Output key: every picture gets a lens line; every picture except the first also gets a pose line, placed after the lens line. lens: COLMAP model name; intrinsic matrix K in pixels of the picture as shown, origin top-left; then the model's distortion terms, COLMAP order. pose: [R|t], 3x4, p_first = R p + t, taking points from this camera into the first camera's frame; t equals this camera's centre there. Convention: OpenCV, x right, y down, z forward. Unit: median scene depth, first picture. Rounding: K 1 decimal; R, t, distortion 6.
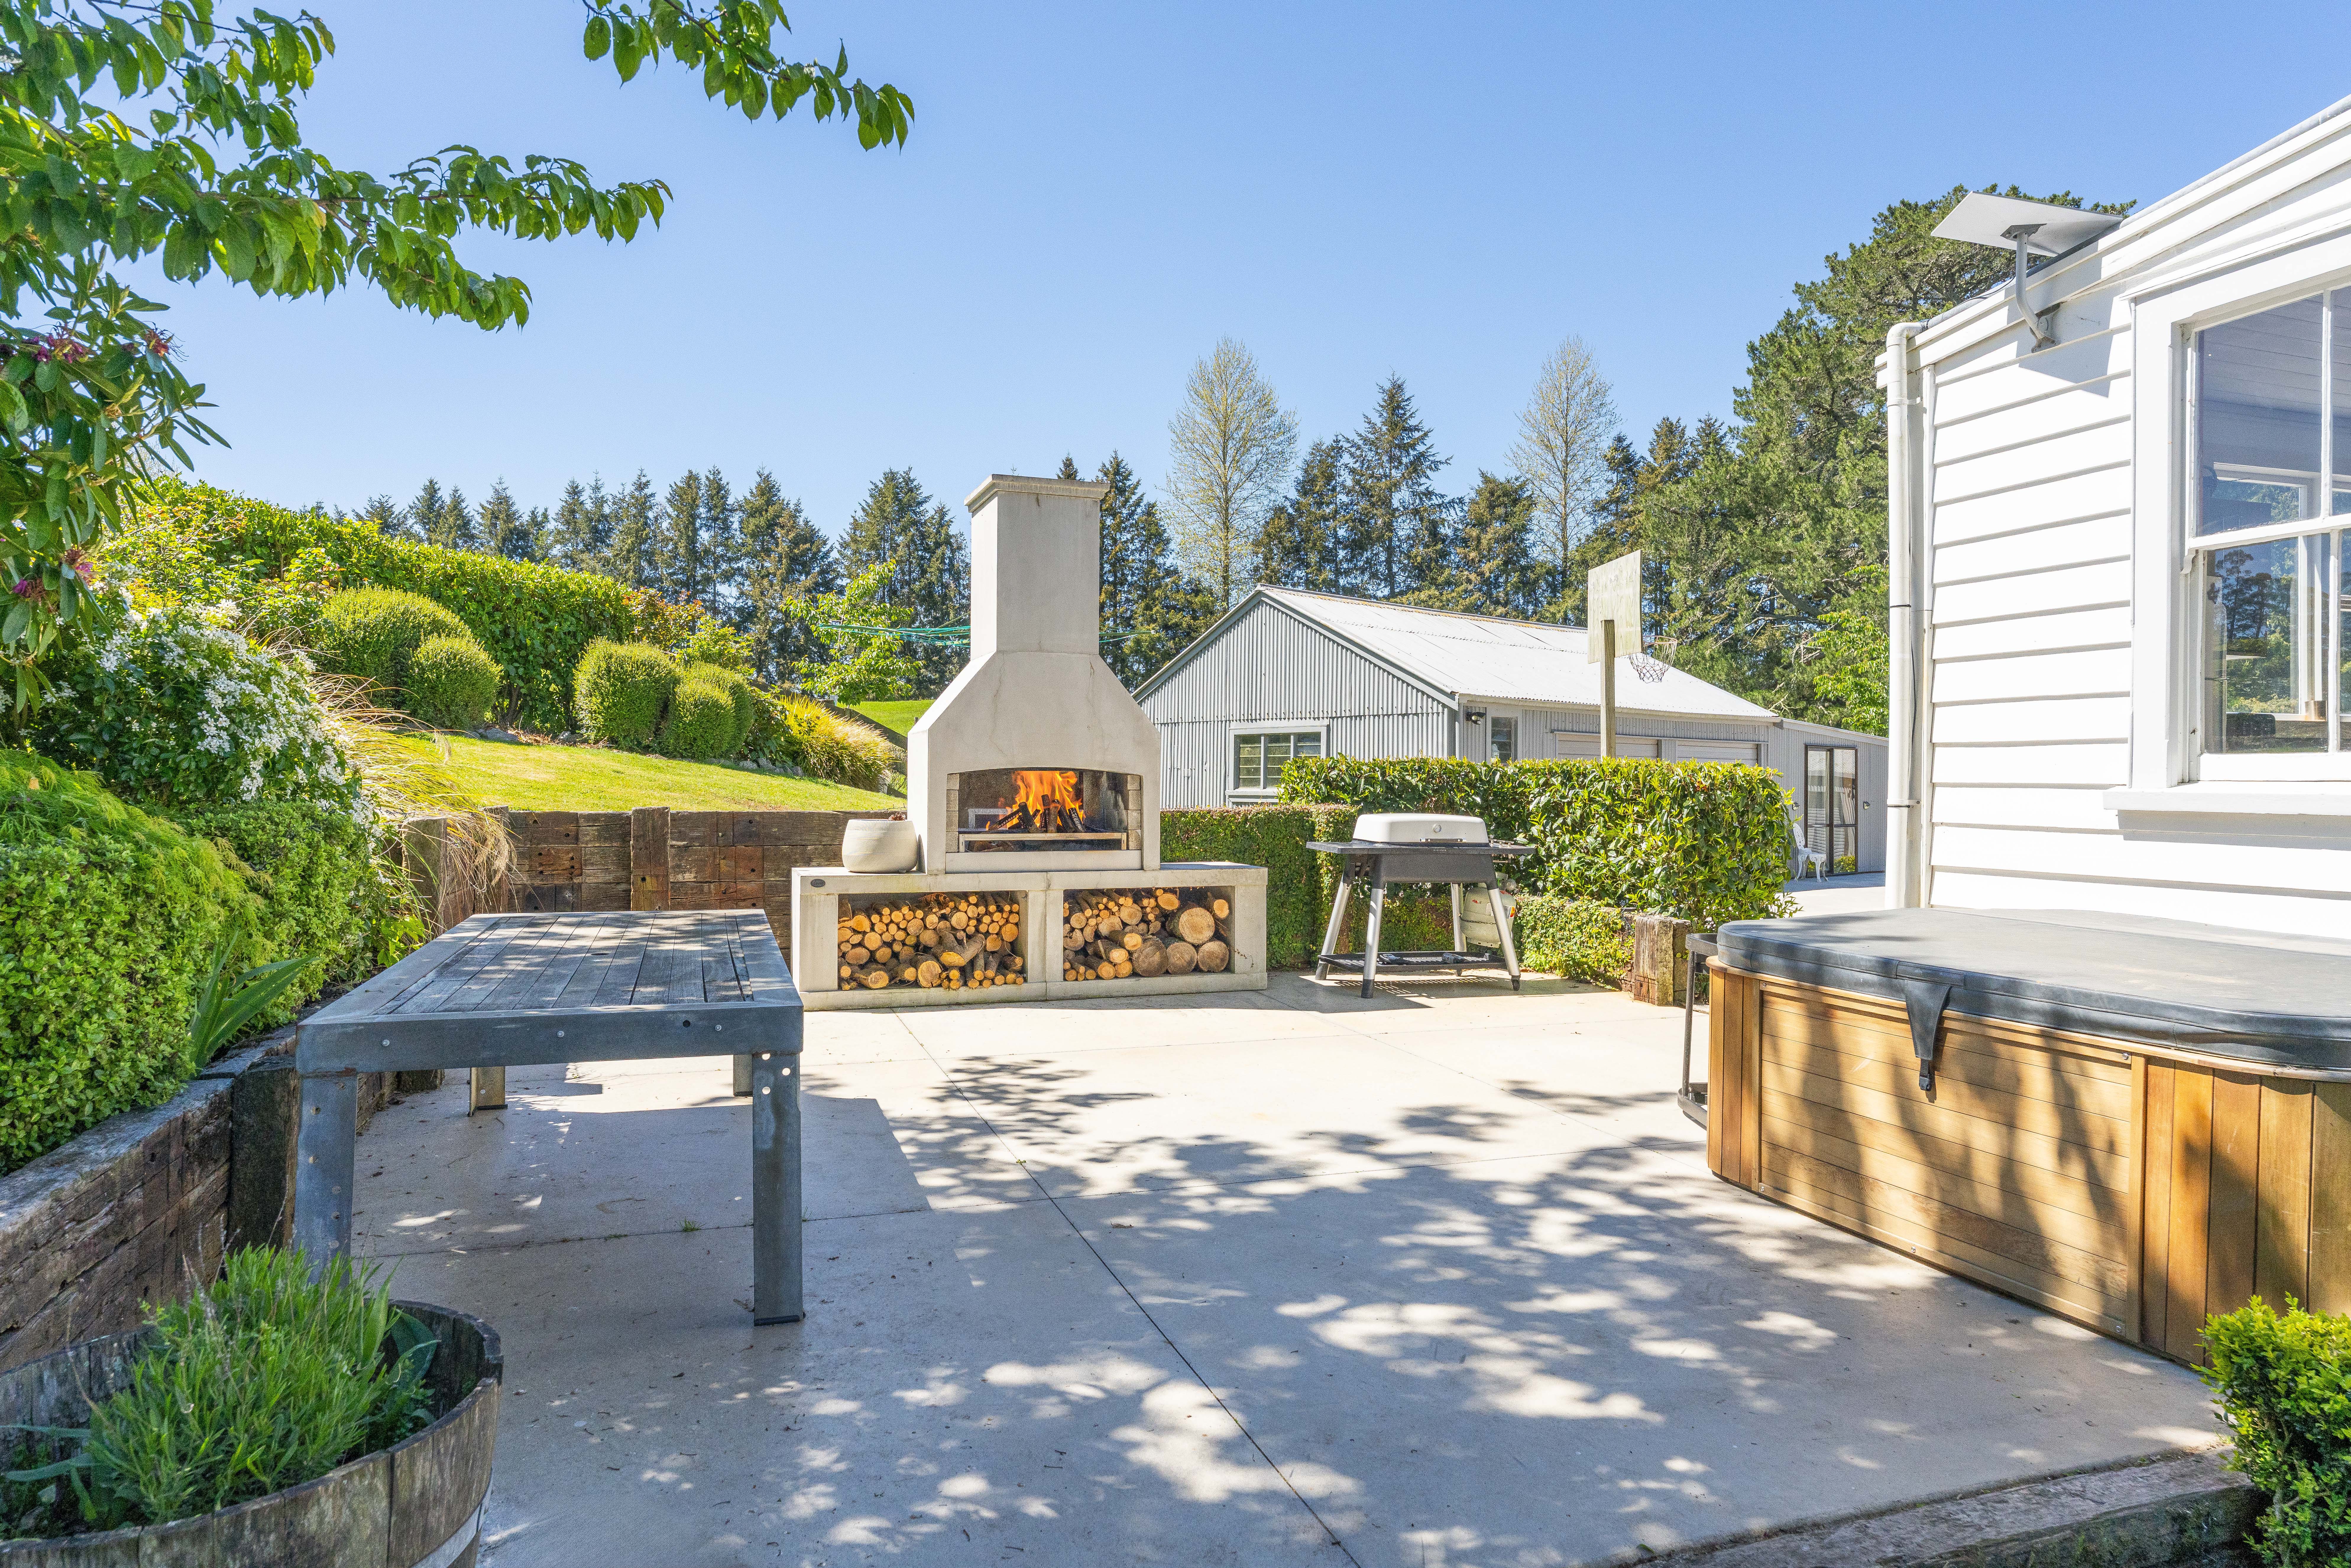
lens RADIAL K [[1371.3, 0, 1175.4], [0, 1371.3, 786.7], [0, 0, 1]] dist [-0.004019, 0.001483]
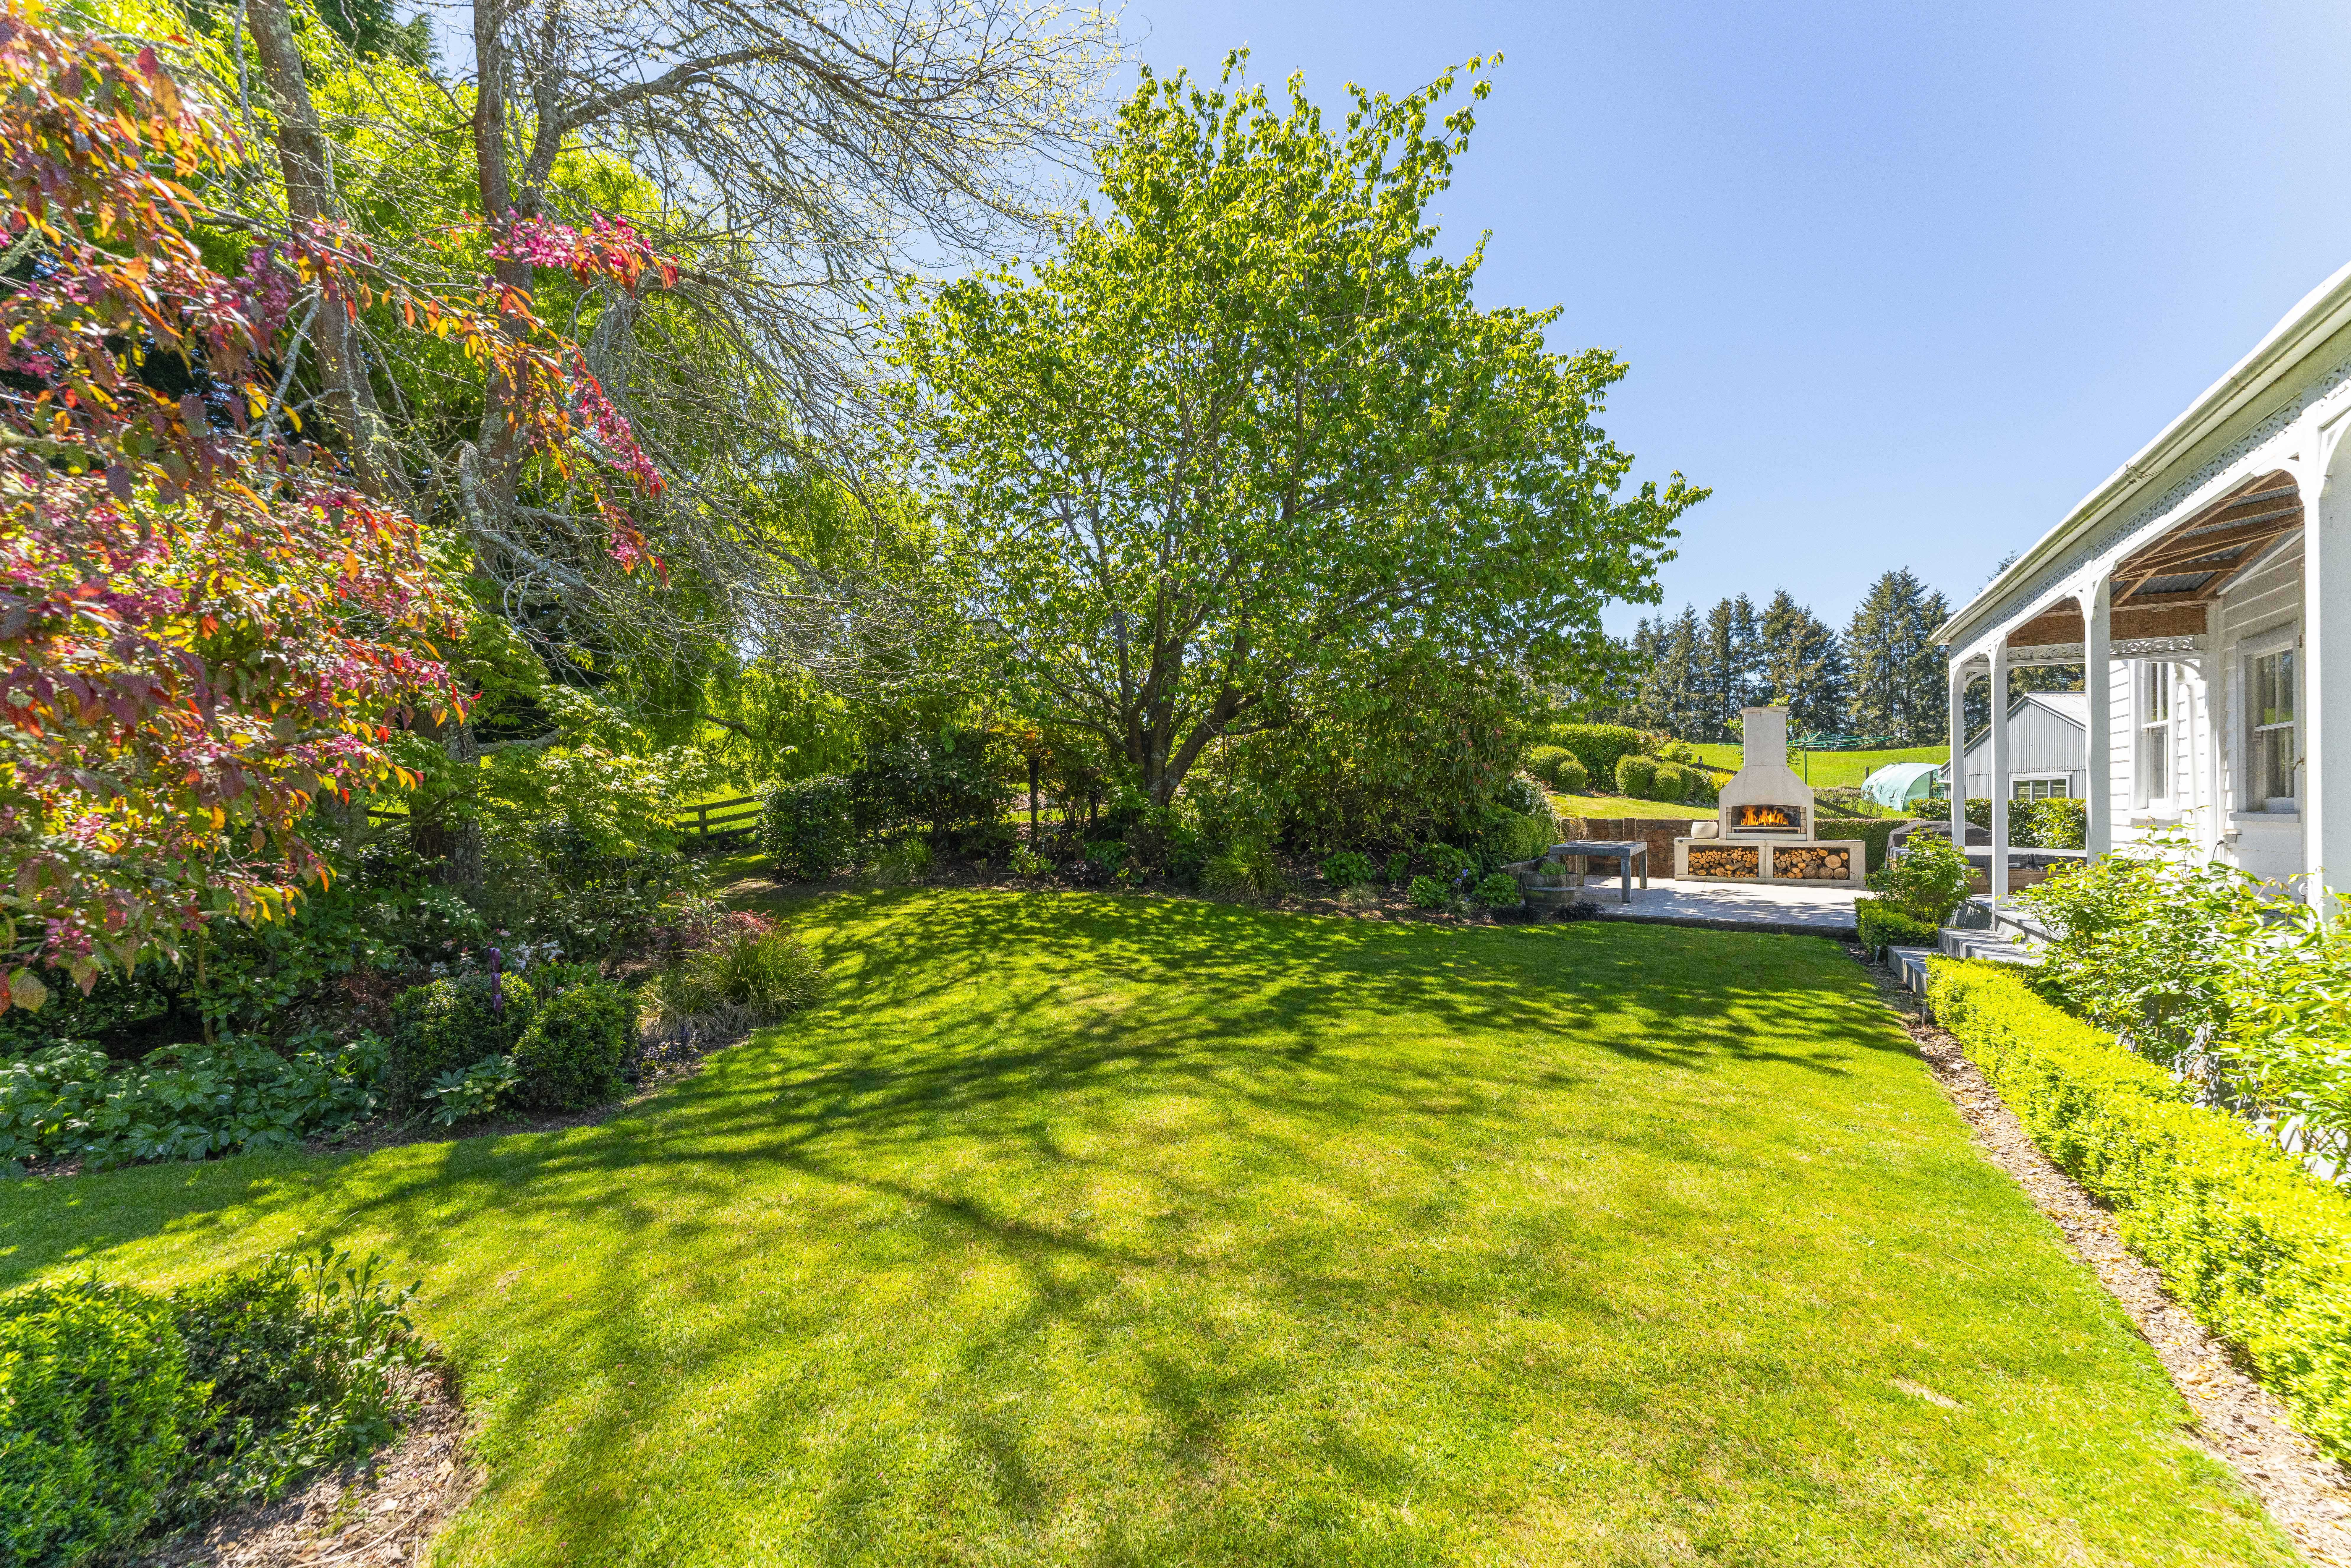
lens RADIAL K [[953.2, 0, 1171.1], [0, 953.2, 793.7], [0, 0, 1]] dist [-0.001636, -0.000348]
pose [[0.635469, -0.016564, -0.771948, 0.289508], [0.000167, 0.999773, -0.021314, 0.002746], [0.772126, 0.013415, 0.635328, -0.551008]]
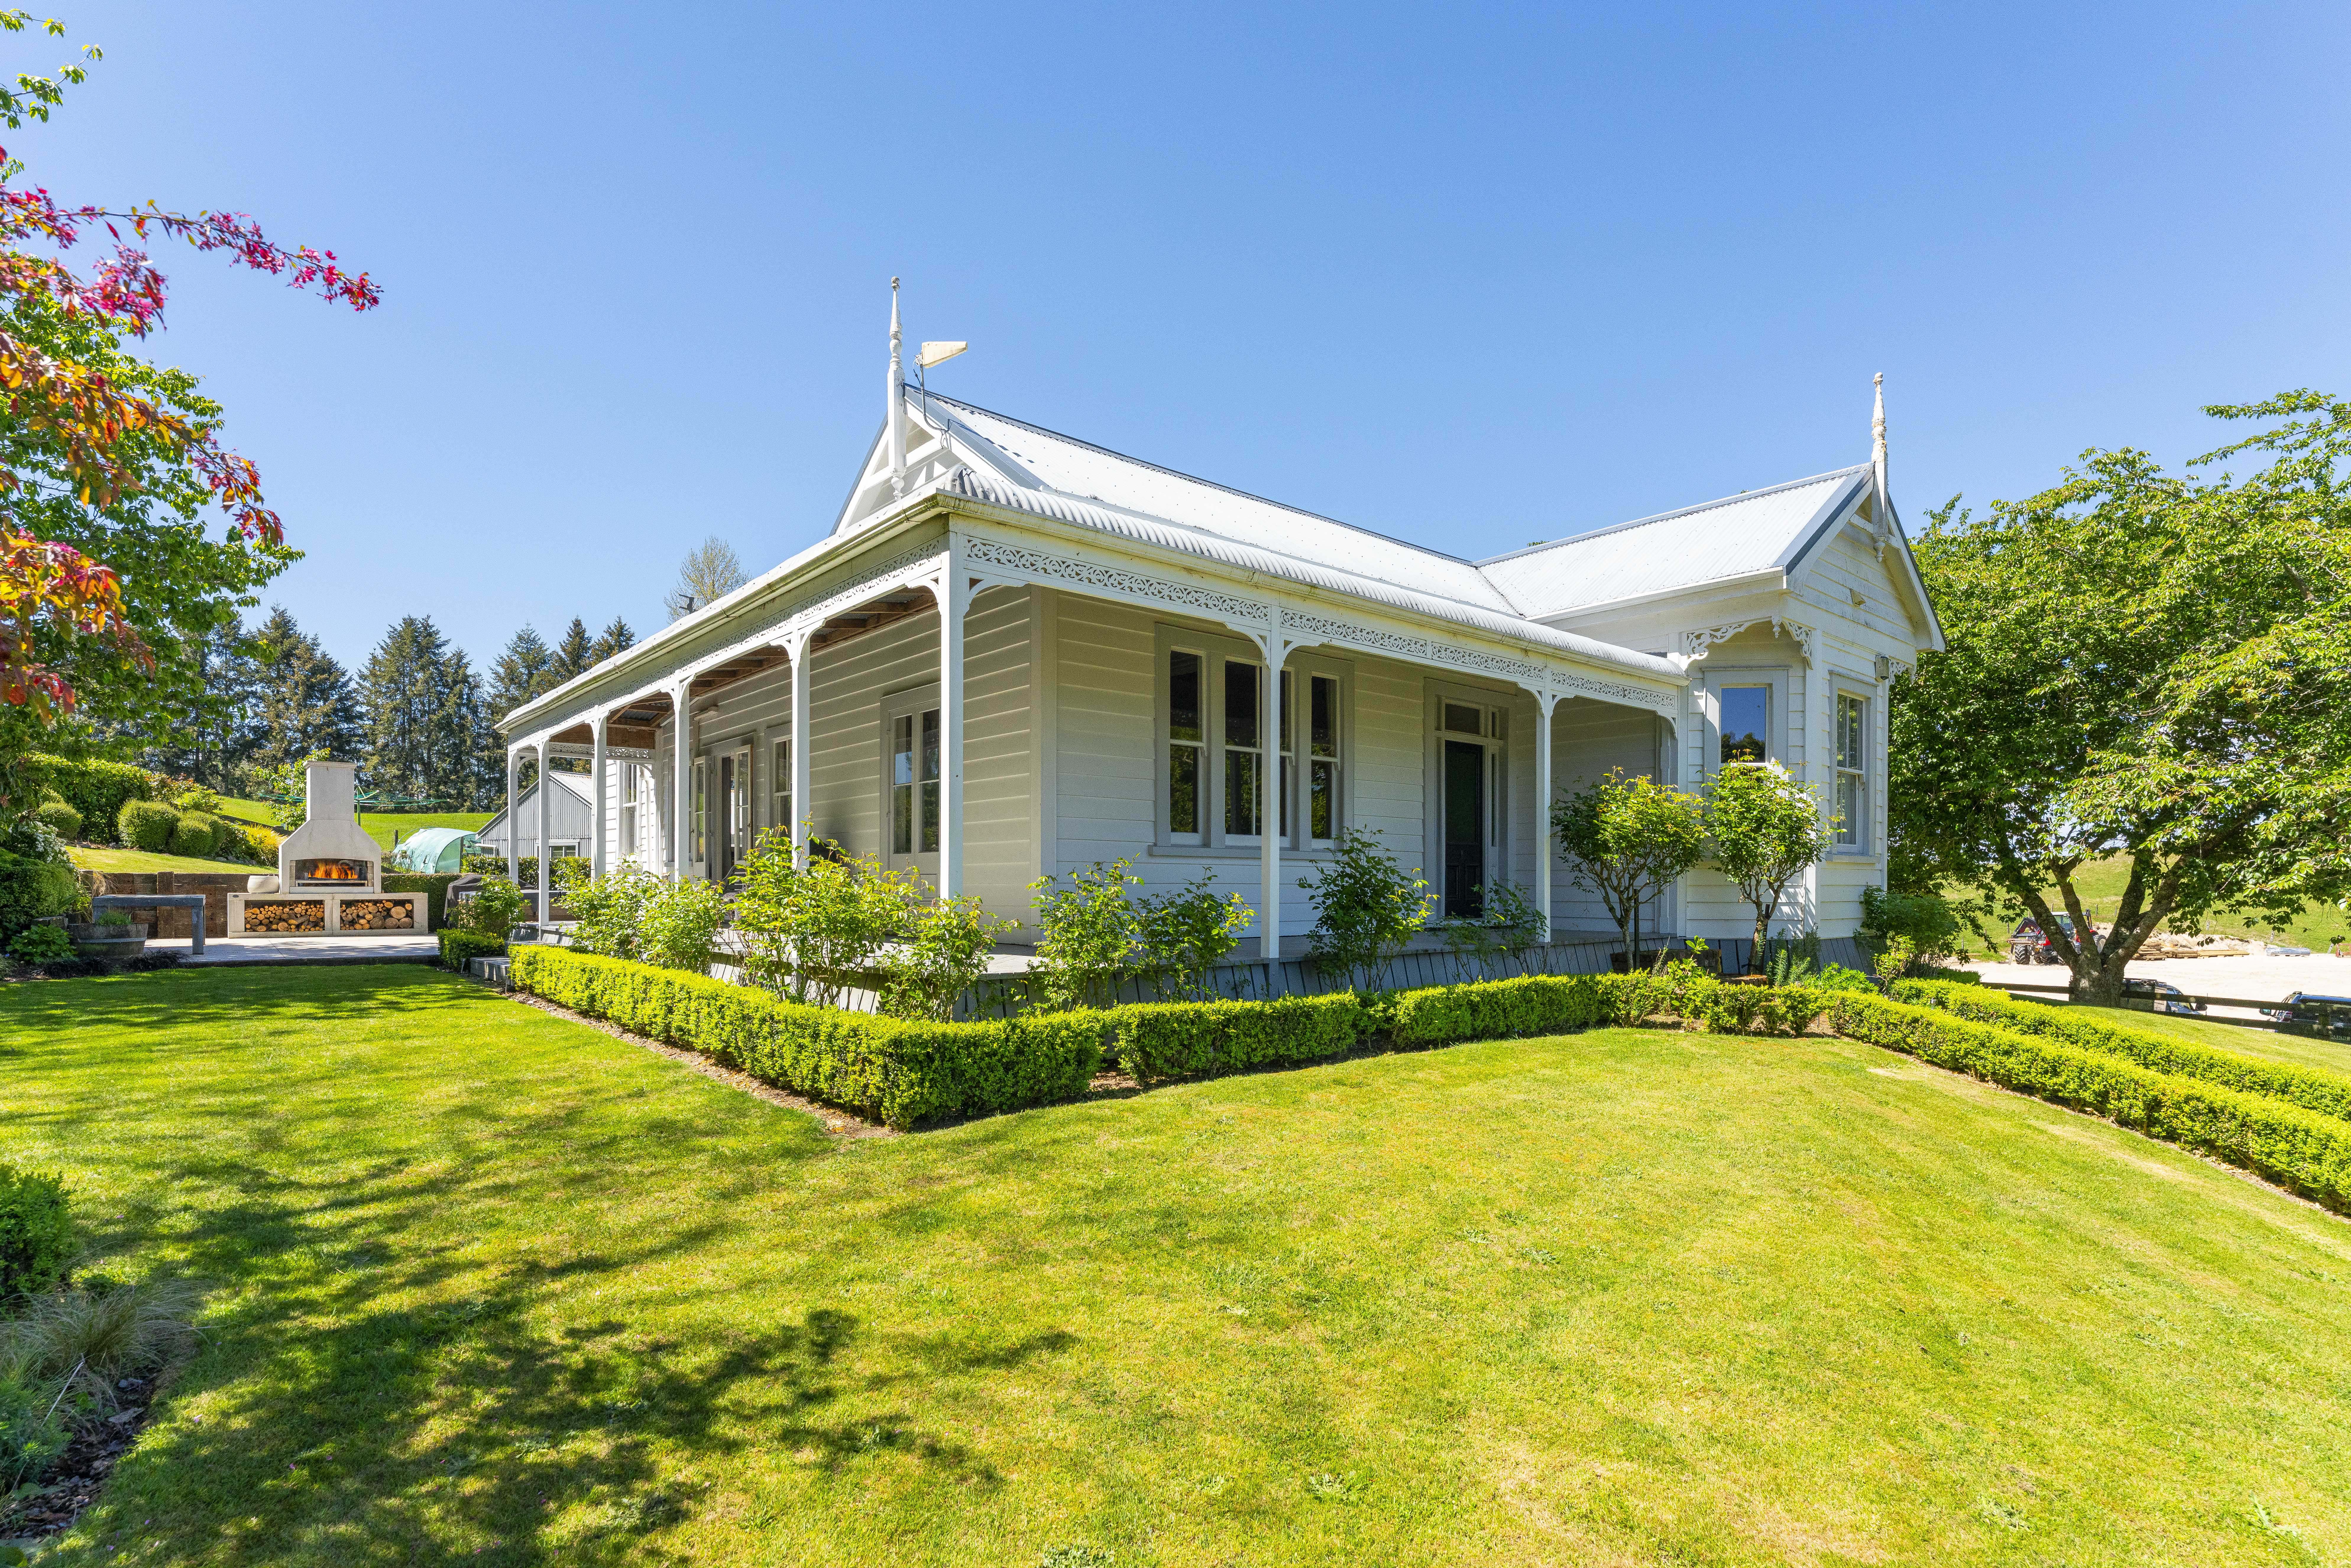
lens RADIAL K [[1138.3, 0, 1201.0], [0, 1138.3, 895.0], [0, 0, 1]] dist [-0.004930, -0.001204]
pose [[0.928540, -0.007239, 0.371161, 0.319848], [0.004517, 0.999956, 0.008203, 0.023252], [-0.371204, -0.005940, 0.928532, -0.856162]]
